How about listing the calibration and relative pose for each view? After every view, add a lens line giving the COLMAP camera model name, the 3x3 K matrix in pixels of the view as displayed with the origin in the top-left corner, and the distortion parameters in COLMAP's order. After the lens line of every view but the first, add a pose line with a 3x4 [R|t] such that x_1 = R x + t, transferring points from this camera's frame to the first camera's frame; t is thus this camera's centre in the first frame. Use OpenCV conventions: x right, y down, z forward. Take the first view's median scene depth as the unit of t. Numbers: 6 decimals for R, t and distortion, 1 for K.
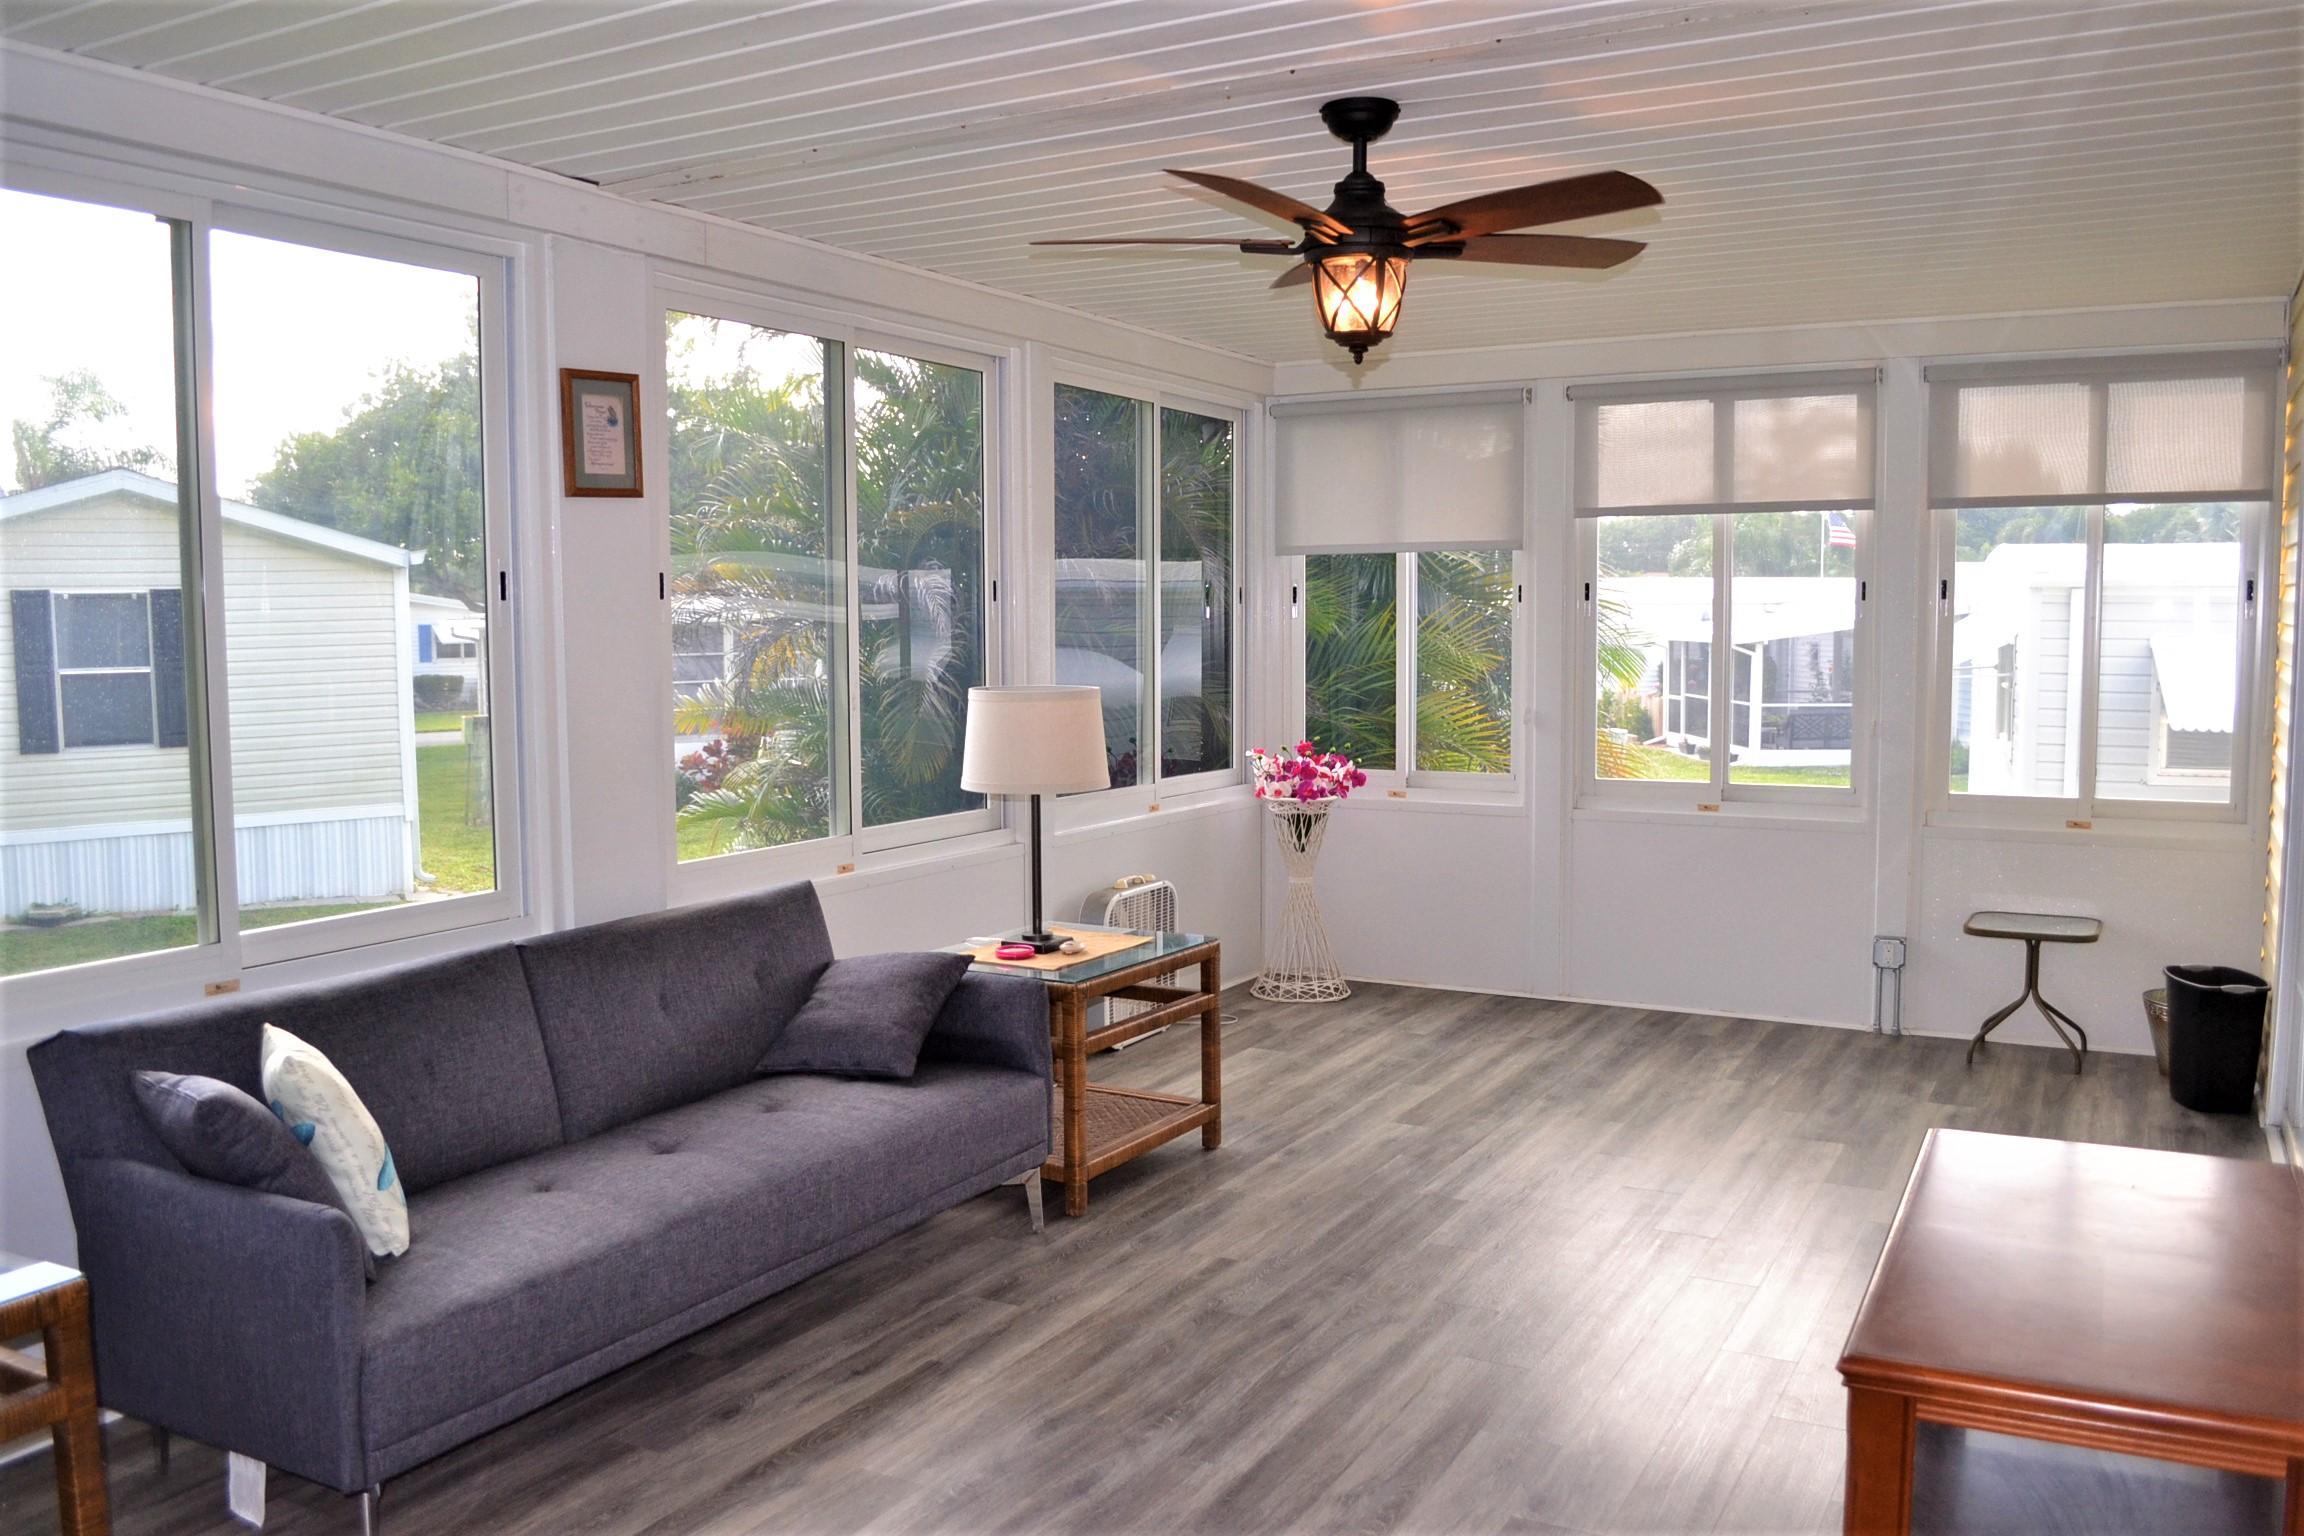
lens RADIAL K [[1849.6, 0, 1144.6], [0, 1849.6, 768.3], [0, 0, 1]] dist [-0.082034, 0.009246]
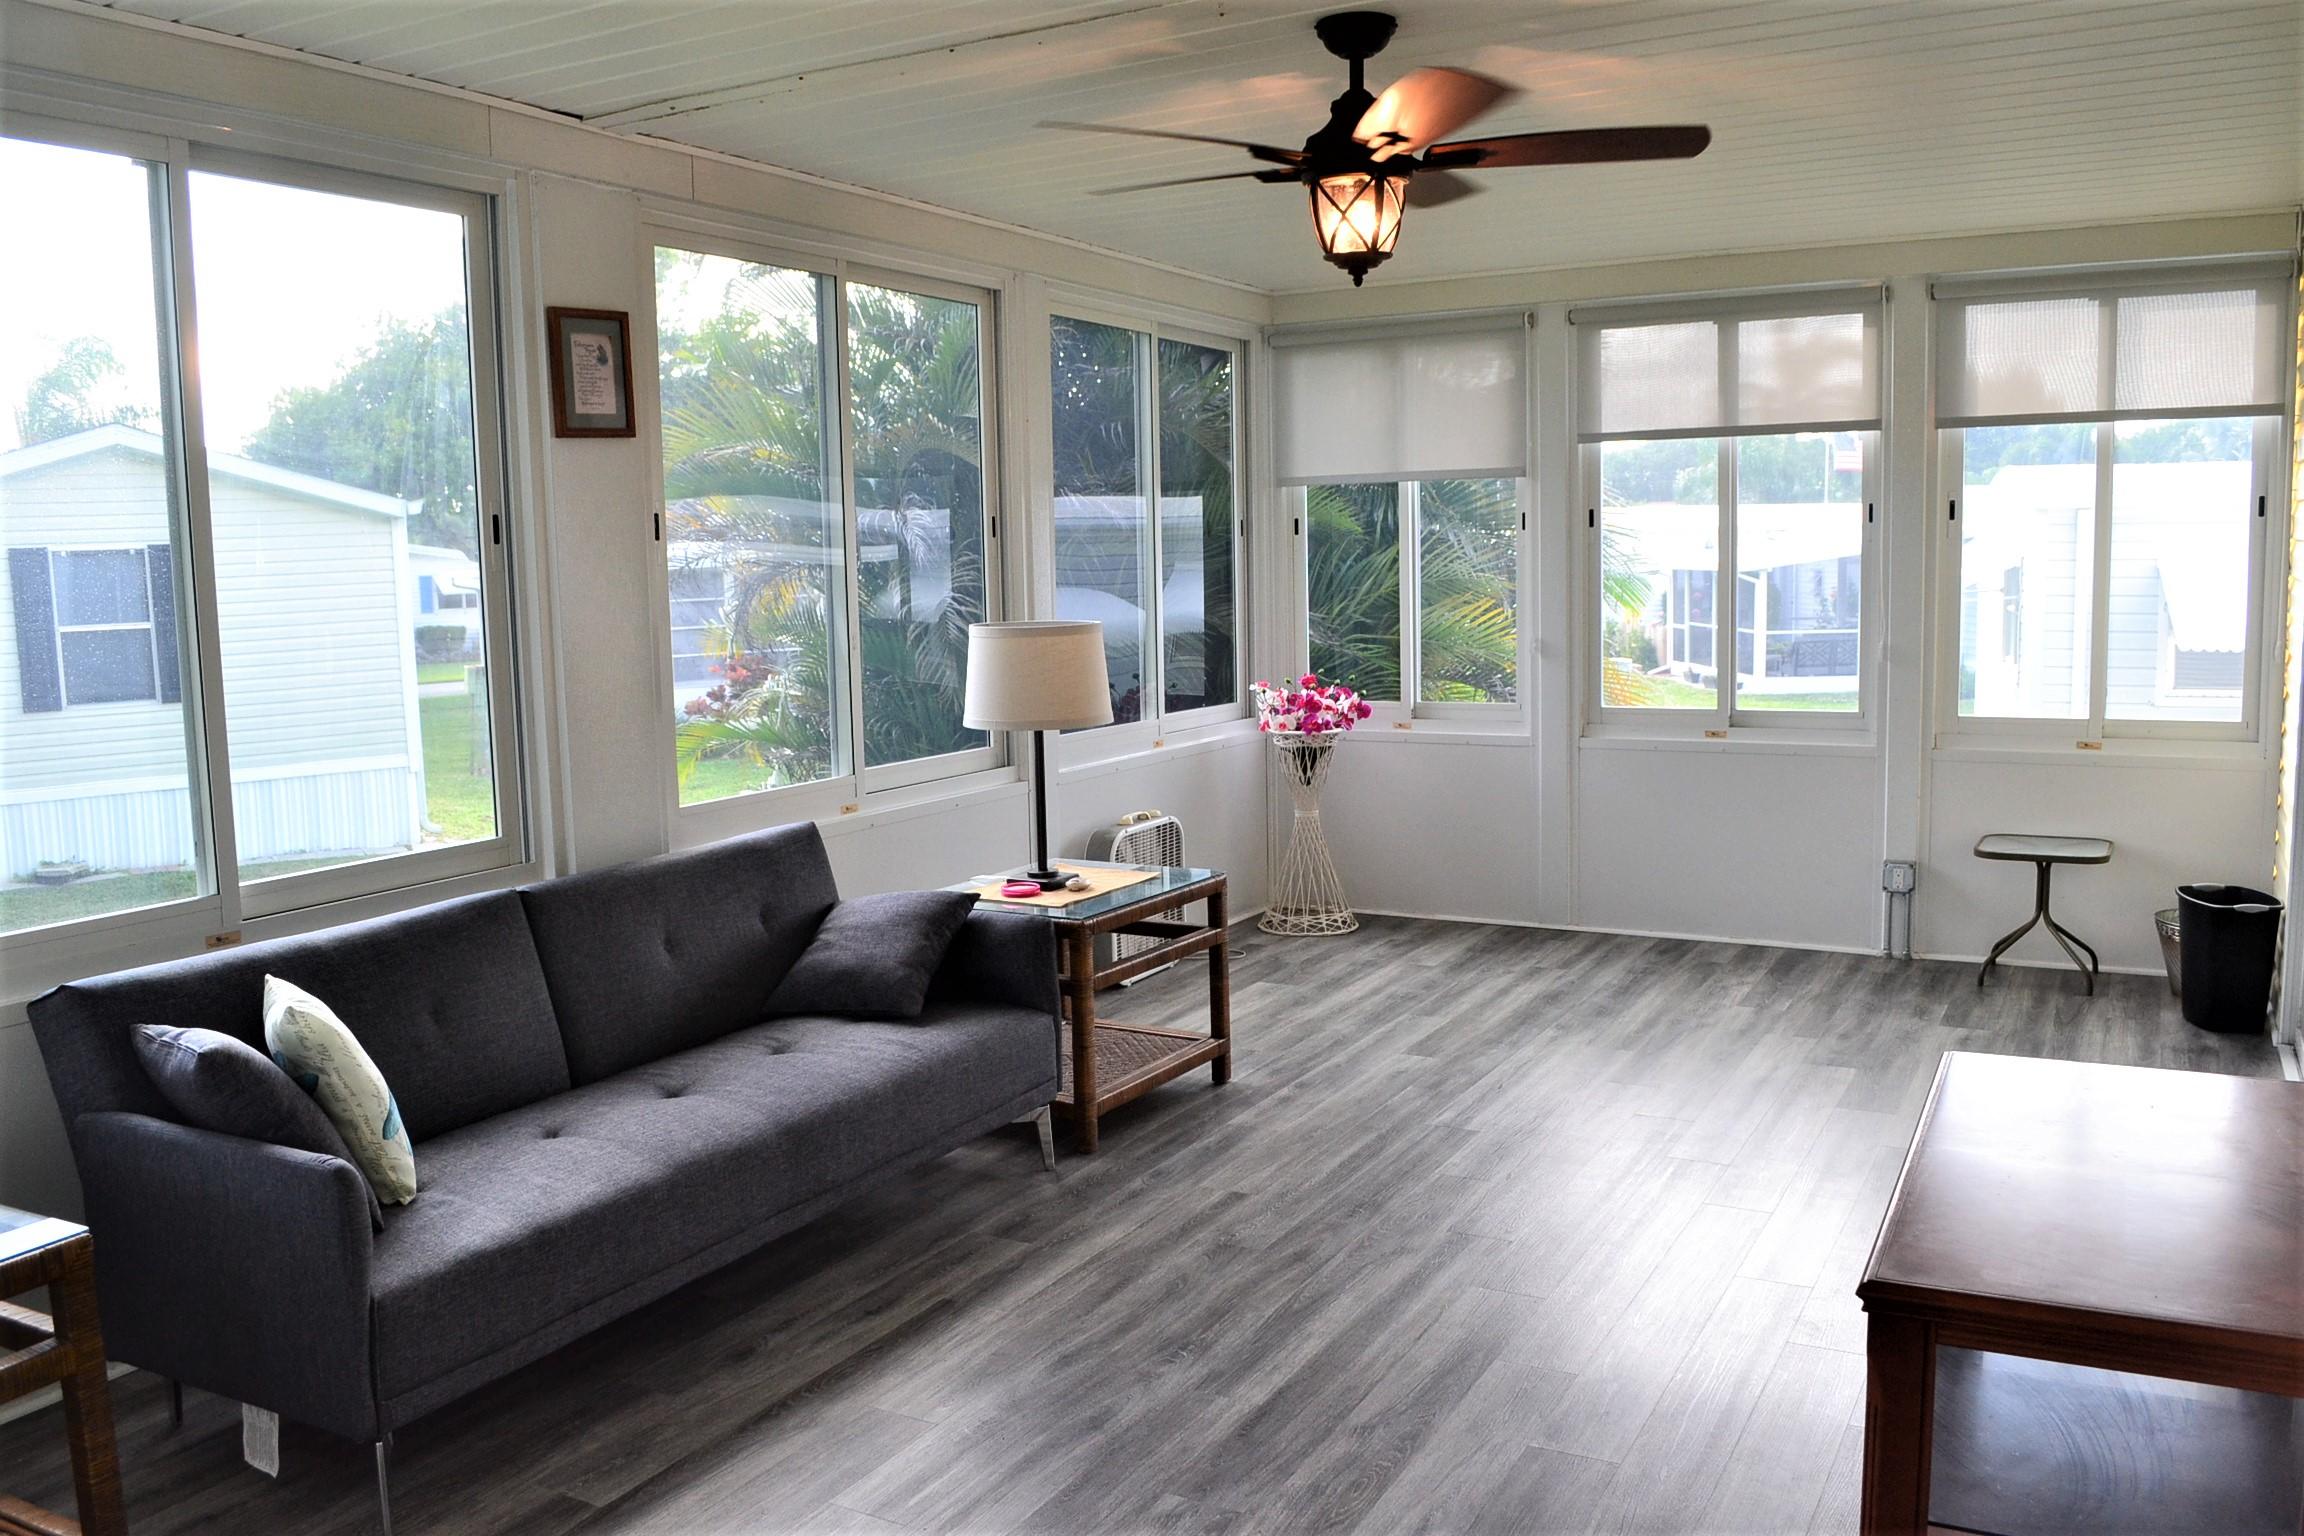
lens RADIAL K [[1849.6, 0, 1144.8], [0, 1849.6, 770.0], [0, 0, 1]] dist [-0.082034, 0.009246]
pose [[0.999850, -0.017123, -0.002622, 0.000320], [0.017203, 0.999261, 0.034380, 0.002082], [0.002031, -0.034420, 0.999405, 0.008191]]
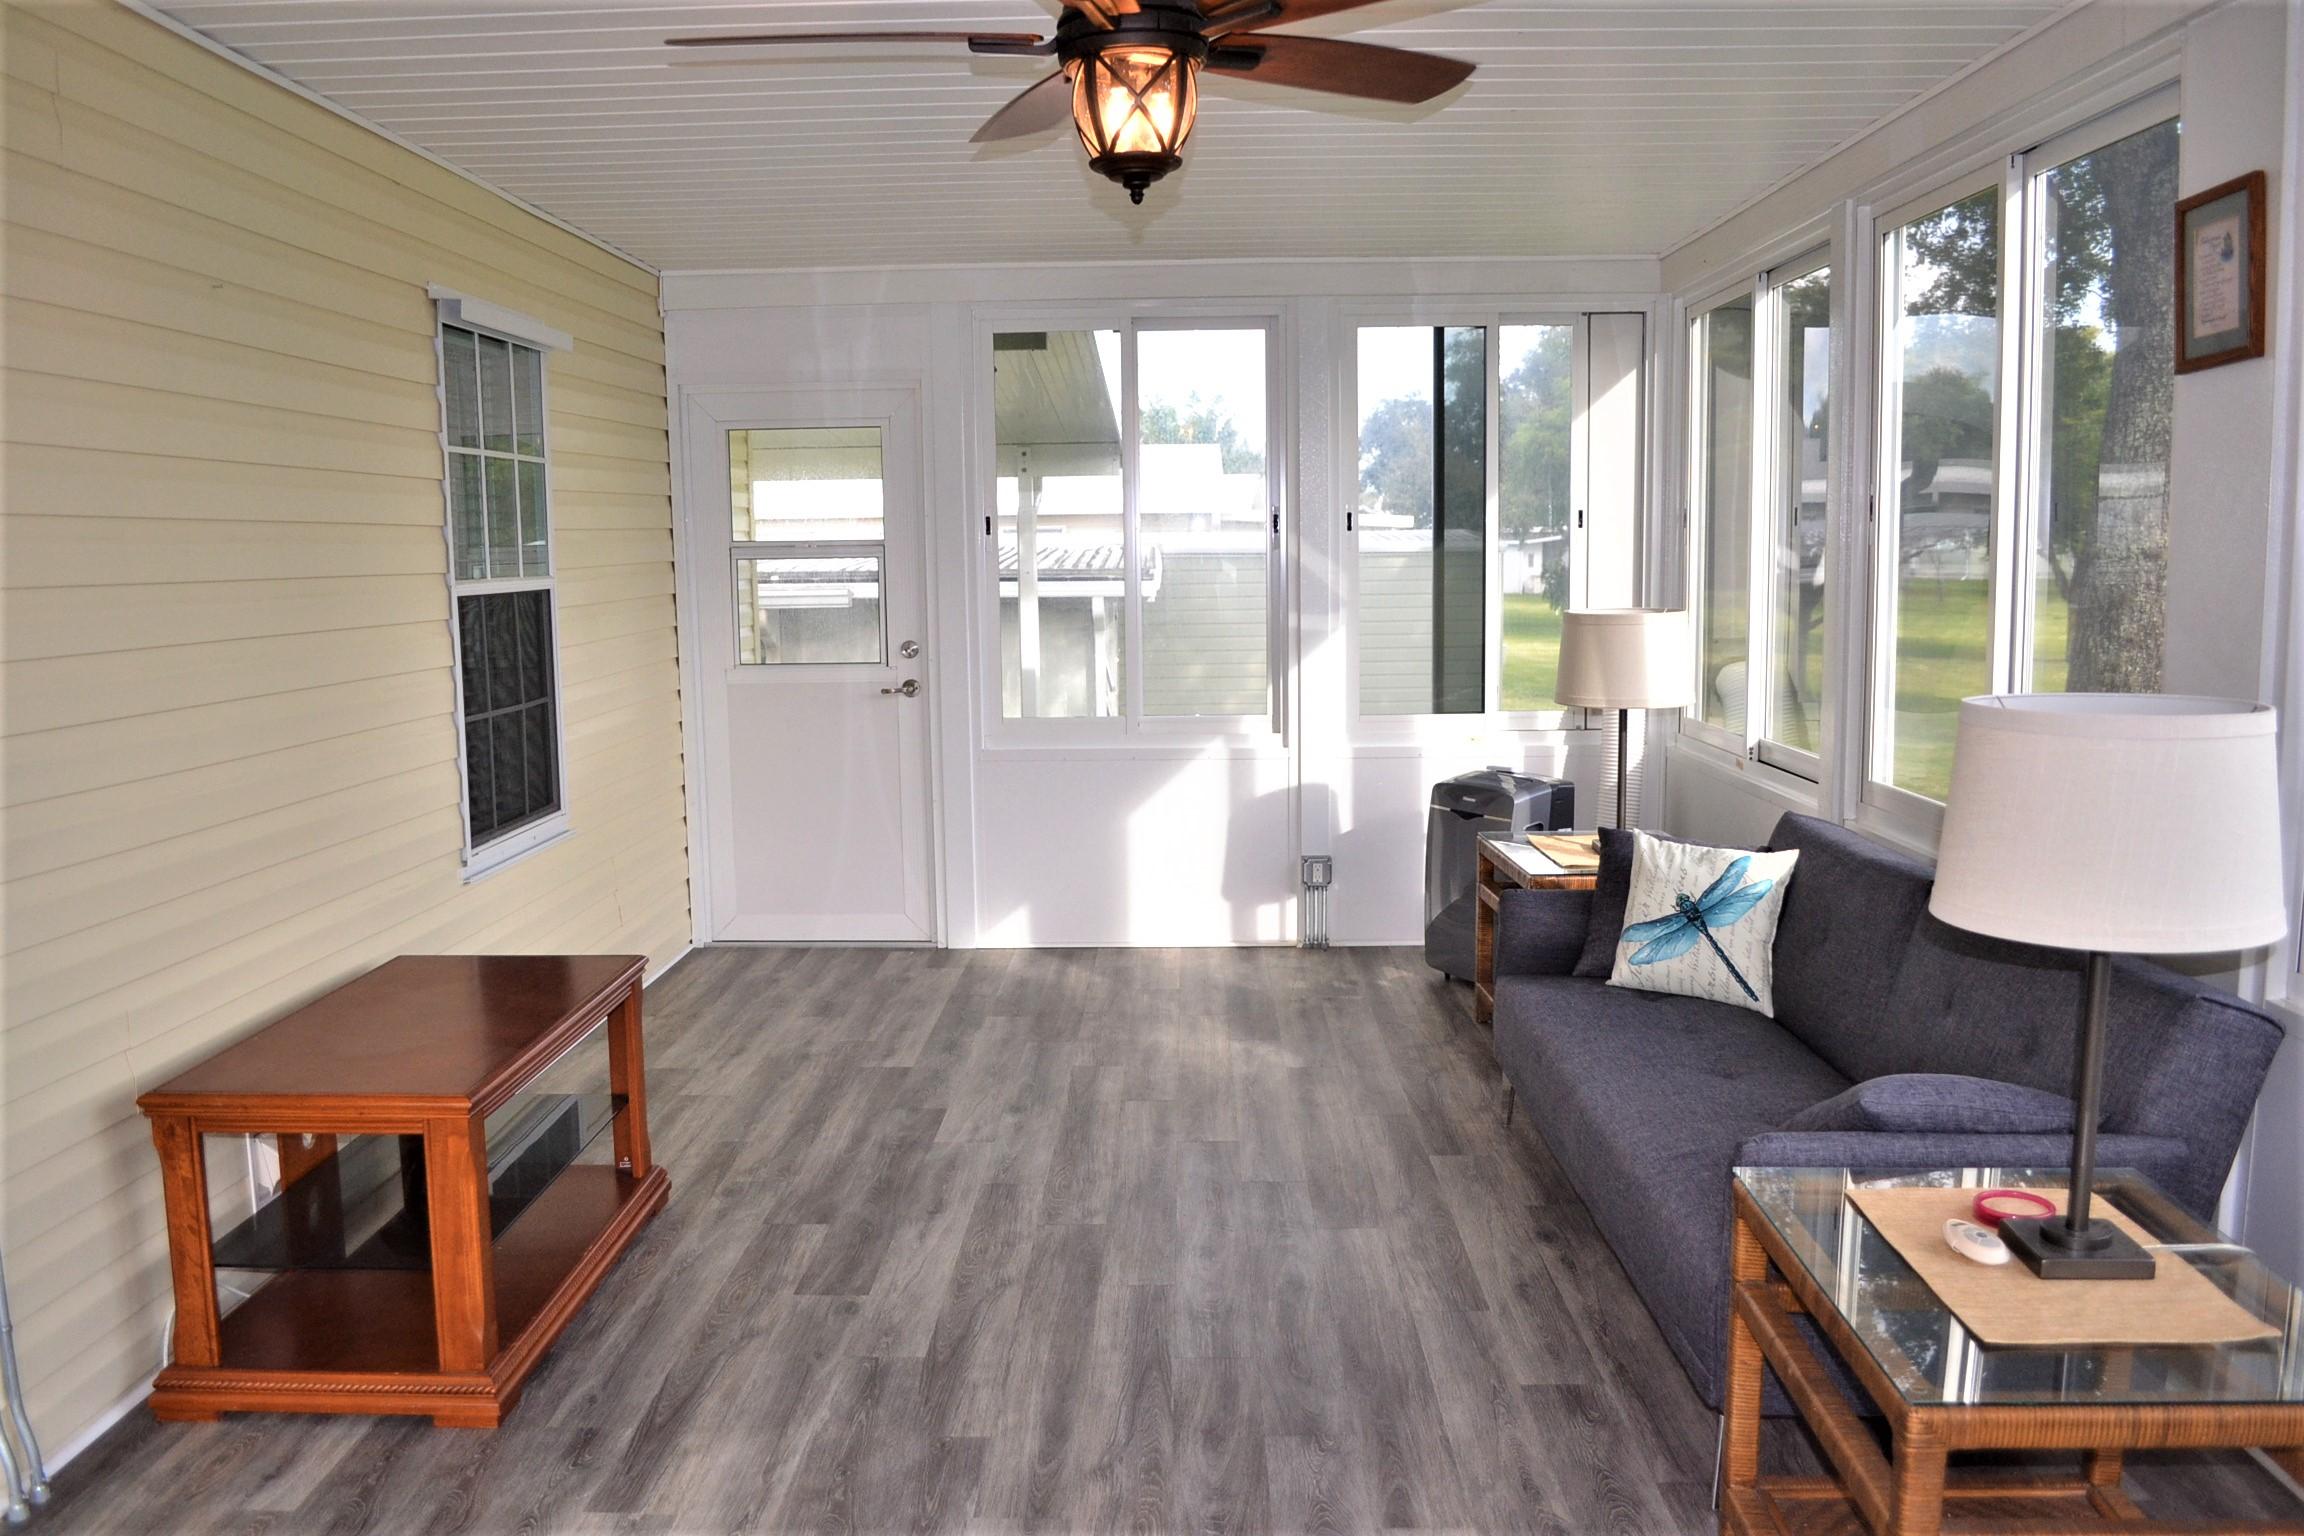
lens RADIAL K [[1849.6, 0, 1141.9], [0, 1849.6, 777.3], [0, 0, 1]] dist [-0.082034, 0.009246]
pose [[-0.885000, 0.074026, -0.459668, 0.368512], [-0.020950, 0.979948, 0.198149, -0.111922], [0.465119, 0.184992, -0.865703, 1.327031]]
